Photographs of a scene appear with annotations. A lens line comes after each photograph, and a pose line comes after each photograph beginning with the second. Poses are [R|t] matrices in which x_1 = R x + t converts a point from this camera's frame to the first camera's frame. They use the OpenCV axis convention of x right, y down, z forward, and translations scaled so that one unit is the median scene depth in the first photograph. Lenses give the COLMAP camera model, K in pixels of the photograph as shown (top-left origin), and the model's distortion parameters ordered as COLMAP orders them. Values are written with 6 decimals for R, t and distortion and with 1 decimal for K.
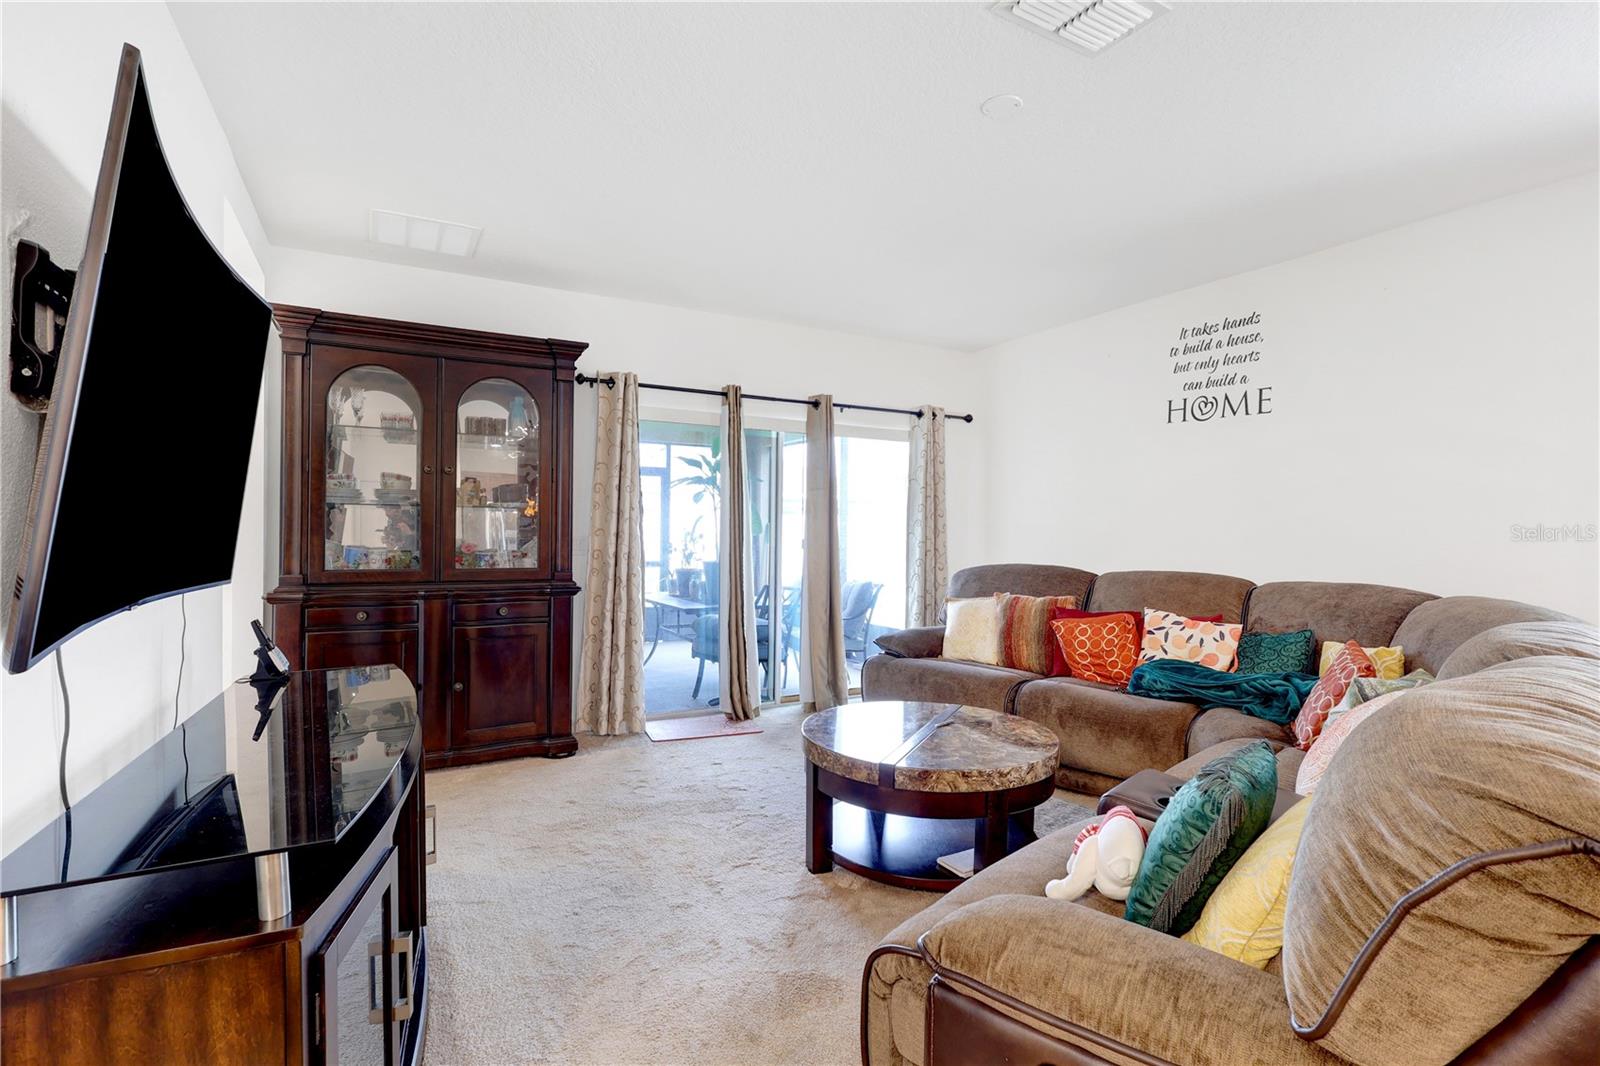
lens RADIAL K [[752.1, 0, 796.7], [0, 752.1, 532.1], [0, 0, 1]] dist [0.000827, 0.000189]
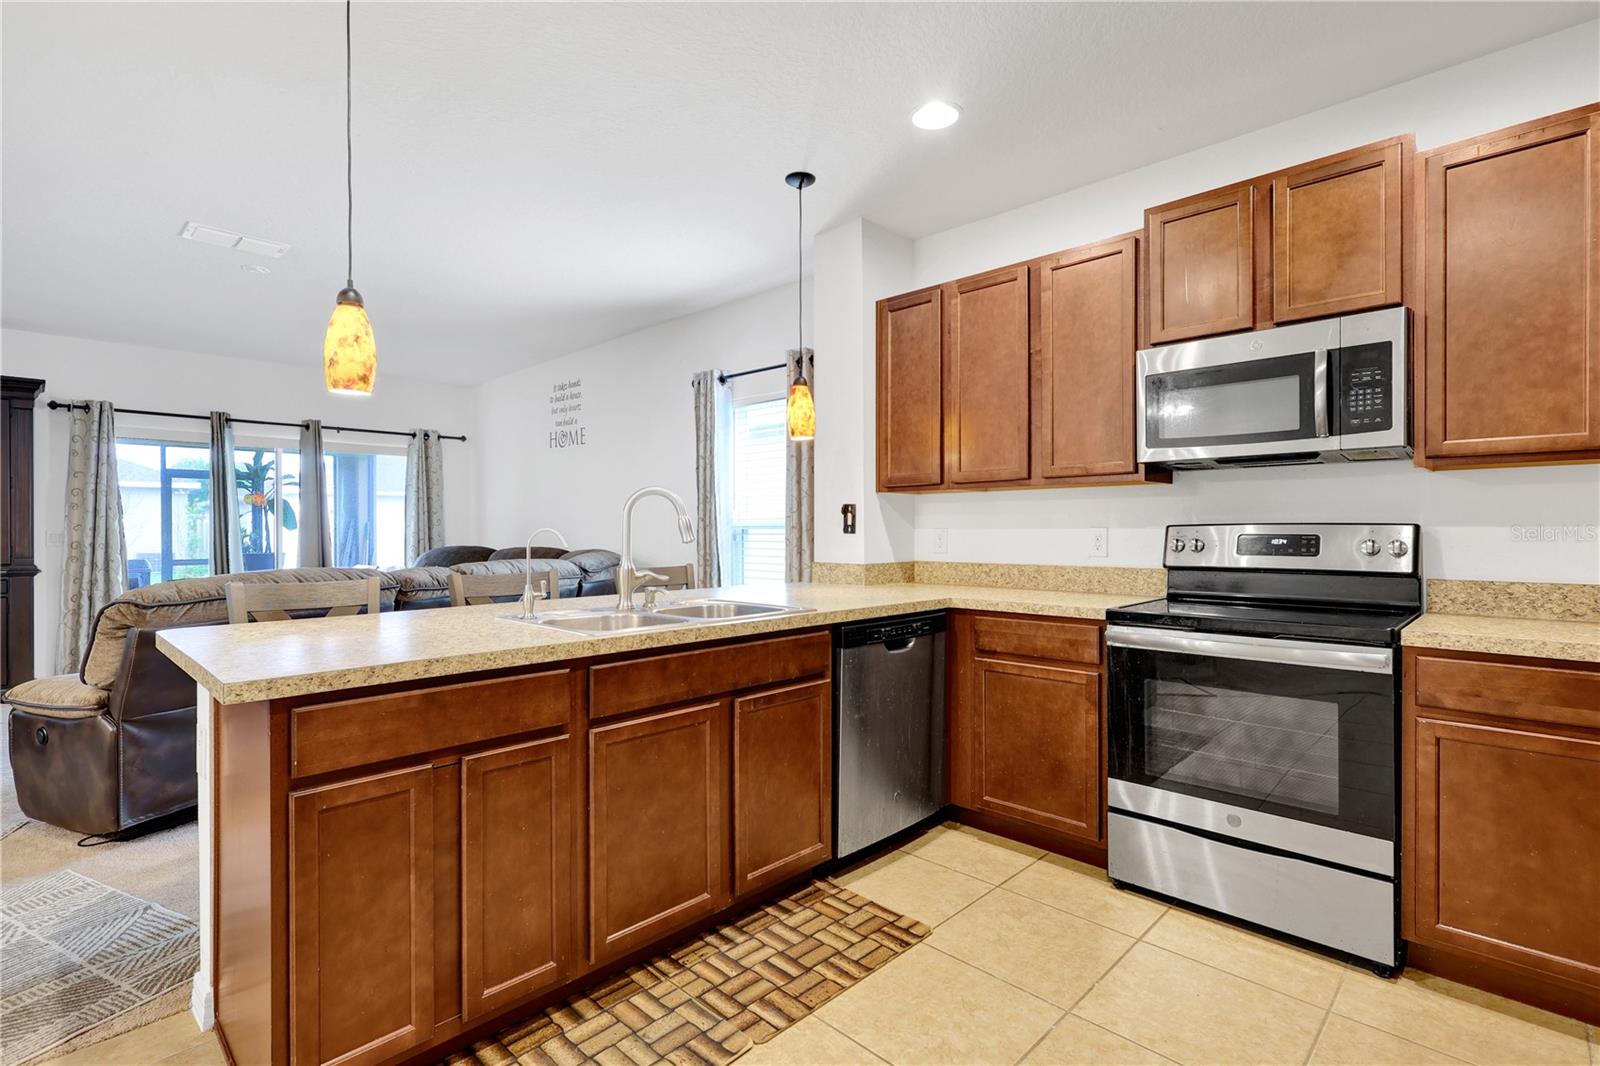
lens RADIAL K [[752.1, 0, 805.3], [0, 752.1, 534.0], [0, 0, 1]] dist [0.000827, 0.000189]
pose [[0.954422, -0.018634, 0.297878, 0.521080], [0.018809, 0.999821, 0.002280, 0.030773], [-0.297867, 0.003427, 0.954601, -0.558435]]
